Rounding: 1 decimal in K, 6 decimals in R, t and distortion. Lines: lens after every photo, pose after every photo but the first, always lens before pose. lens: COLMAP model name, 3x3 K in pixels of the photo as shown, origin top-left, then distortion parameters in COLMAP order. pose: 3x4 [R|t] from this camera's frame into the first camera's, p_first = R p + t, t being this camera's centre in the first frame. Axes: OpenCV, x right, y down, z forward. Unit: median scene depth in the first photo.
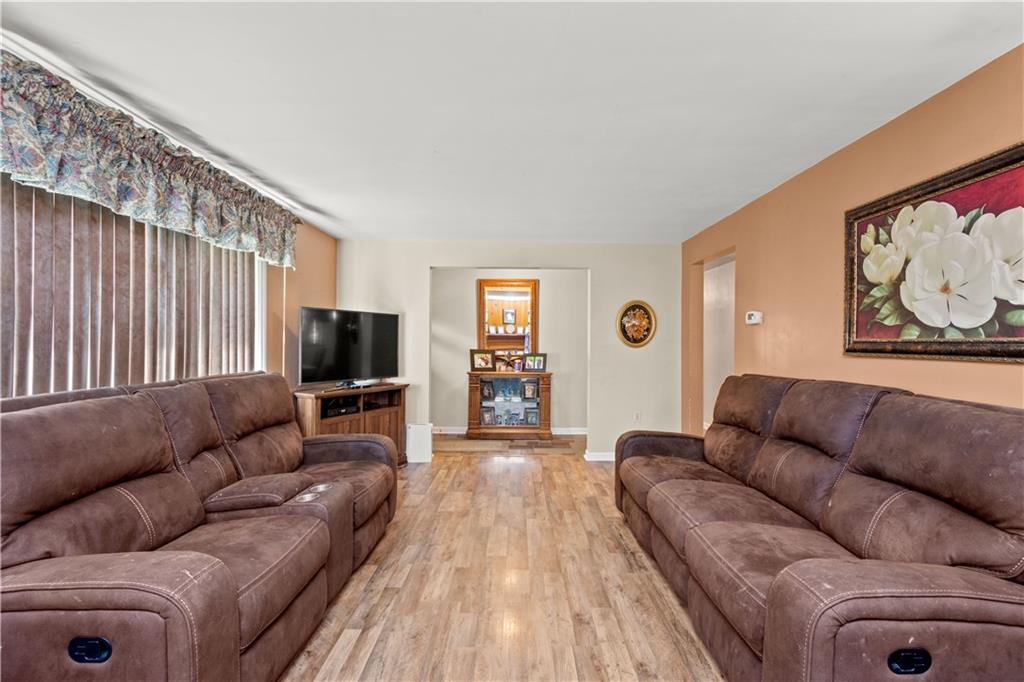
lens RADIAL K [[448.1, 0, 513.1], [0, 448.1, 345.8], [0, 0, 1]] dist [0.002684, 0.000356]
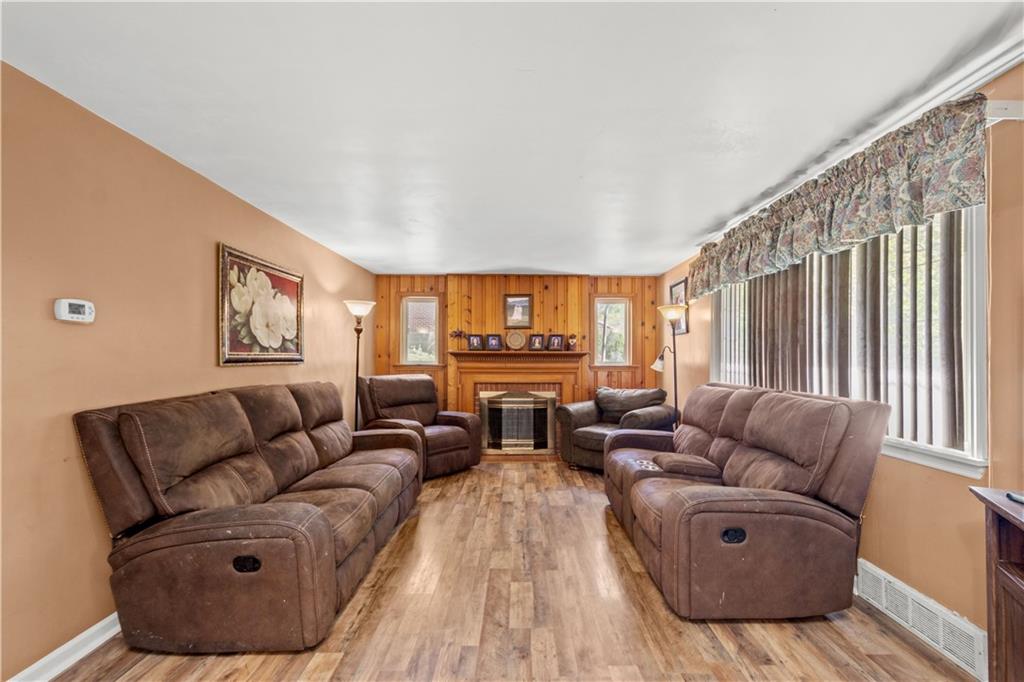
lens RADIAL K [[448.1, 0, 514.5], [0, 448.1, 347.4], [0, 0, 1]] dist [0.002684, 0.000356]
pose [[-0.999962, -0.007415, 0.004490, -0.028026], [-0.007472, 0.999887, -0.013025, -0.020015], [-0.004393, -0.013058, -0.999905, 2.348023]]
